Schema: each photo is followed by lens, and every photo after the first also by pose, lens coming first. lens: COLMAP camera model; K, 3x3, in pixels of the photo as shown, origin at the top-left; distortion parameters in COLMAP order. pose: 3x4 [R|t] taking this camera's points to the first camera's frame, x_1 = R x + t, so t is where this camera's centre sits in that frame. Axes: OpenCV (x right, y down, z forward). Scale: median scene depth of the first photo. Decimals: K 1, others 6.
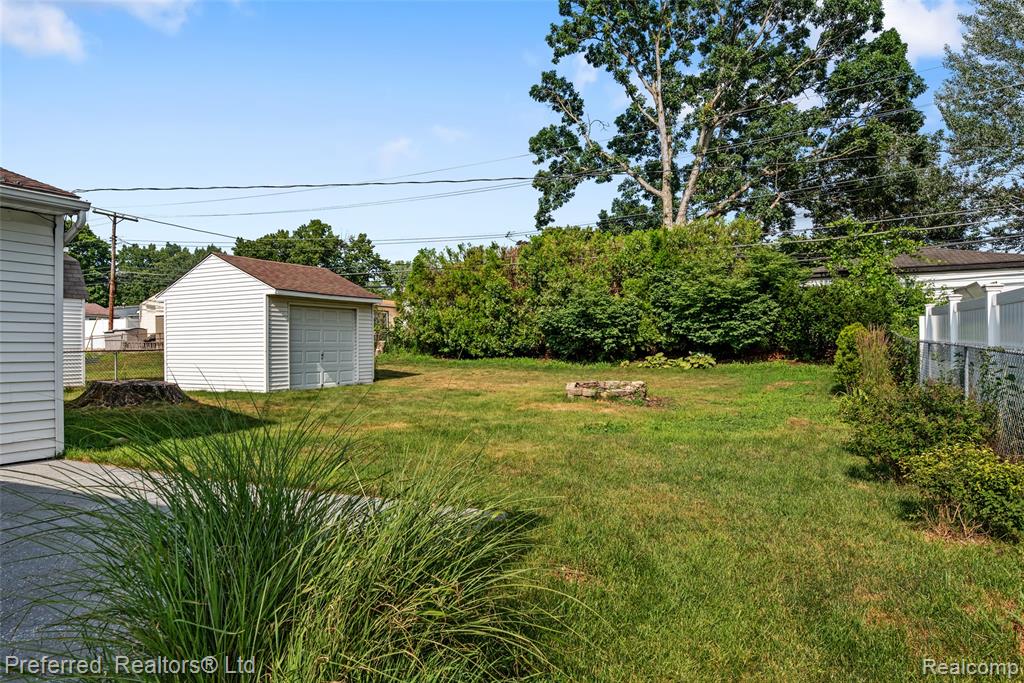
lens RADIAL K [[625.9, 0, 512.0], [0, 625.9, 341.5], [0, 0, 1]] dist [0.000495, -0.000756]
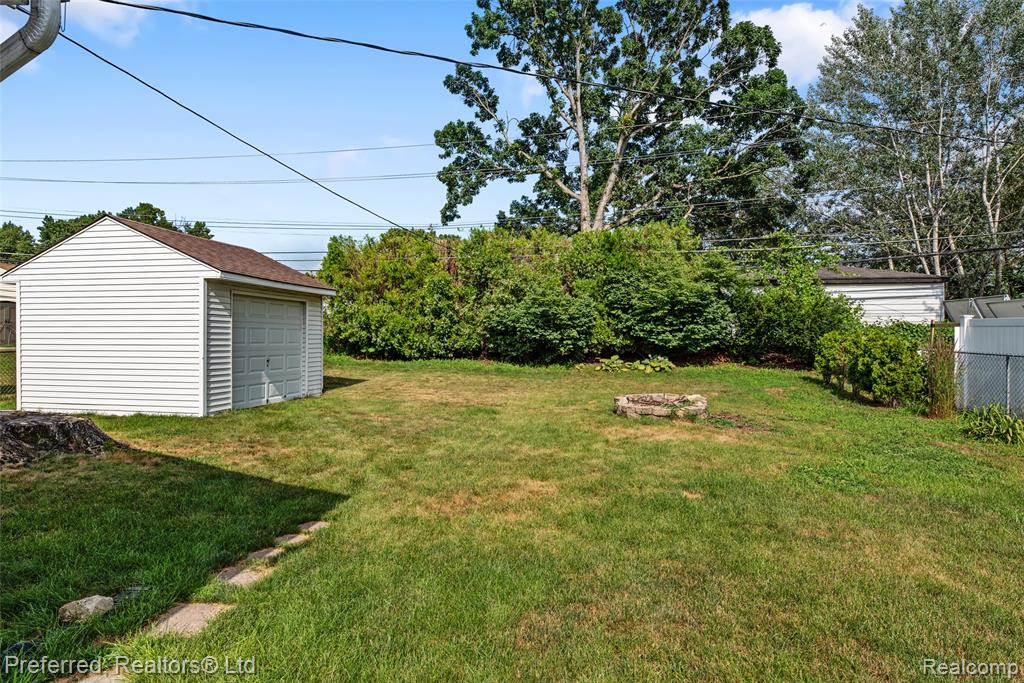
lens RADIAL K [[556.3, 0, 510.3], [0, 556.3, 340.1], [0, 0, 1]] dist [-0.000770, 0.000839]
pose [[0.955752, 0.009642, 0.294015, -0.154843], [-0.012154, 0.999904, 0.006718, -0.008571], [-0.293922, -0.009995, 0.955777, 0.185229]]
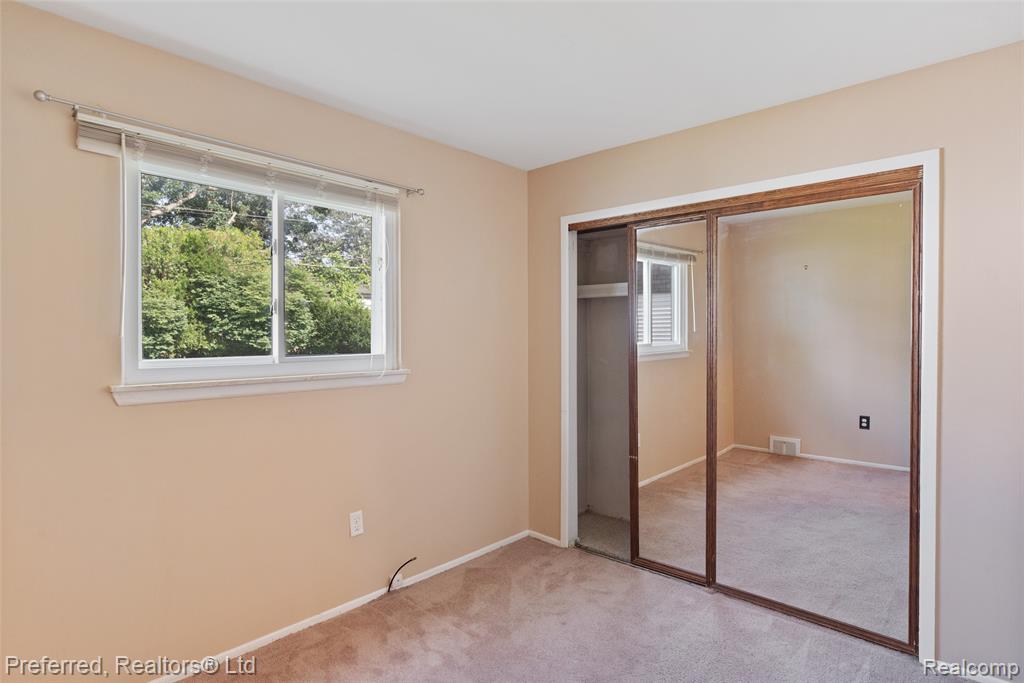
lens RADIAL K [[548.6, 0, 521.2], [0, 548.6, 342.8], [0, 0, 1]] dist [-0.001491, 0.000286]
pose [[0.267876, -0.005394, 0.963438, -0.396714], [-0.006876, 0.999948, 0.007510, -0.015586], [-0.963429, -0.008636, 0.267825, 0.259161]]
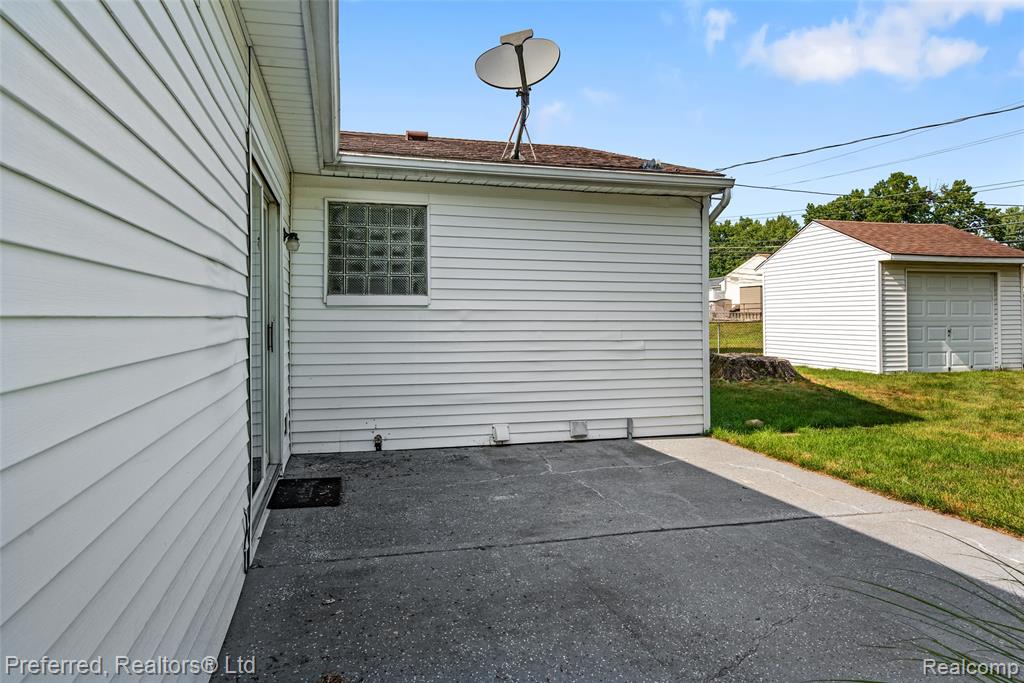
lens RADIAL K [[628.6, 0, 515.9], [0, 628.6, 306.4], [0, 0, 1]] dist [-0.004426, -0.001514]
pose [[0.665865, -0.006028, -0.746048, -0.049218], [0.002454, 0.999980, -0.005890, -0.005047], [0.746068, 0.002092, 0.665866, 0.026813]]
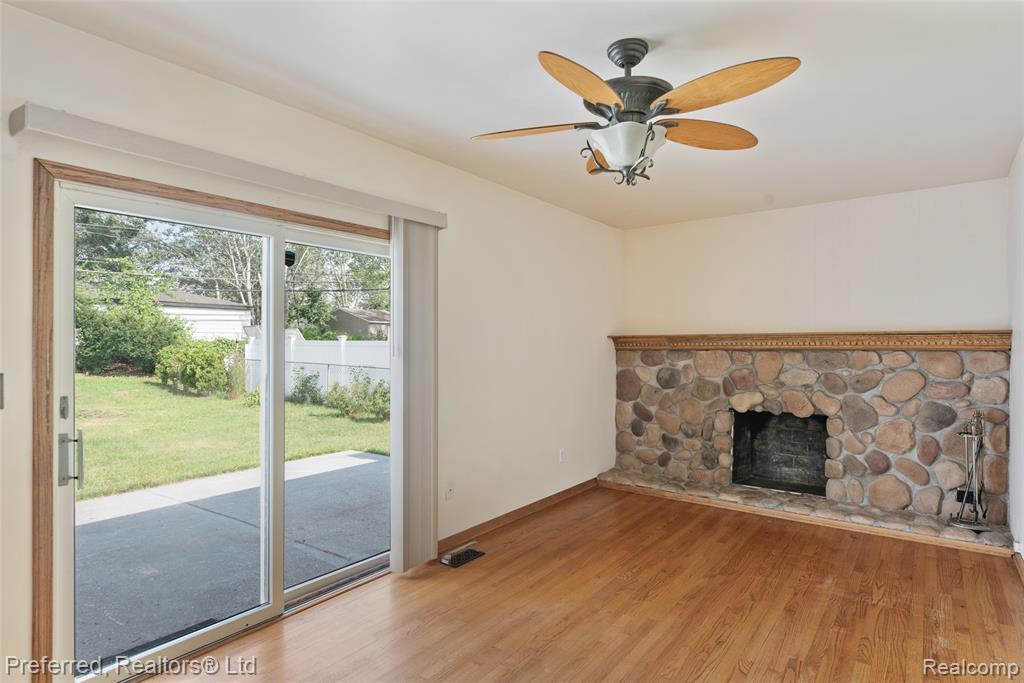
lens RADIAL K [[548.6, 0, 521.2], [0, 548.6, 342.8], [0, 0, 1]] dist [-0.001491, 0.000286]
pose [[0.179976, 0.016049, 0.983540, -0.334344], [-0.006938, 0.999863, -0.015046, -0.014157], [-0.983647, -0.004116, 0.180062, 0.013277]]
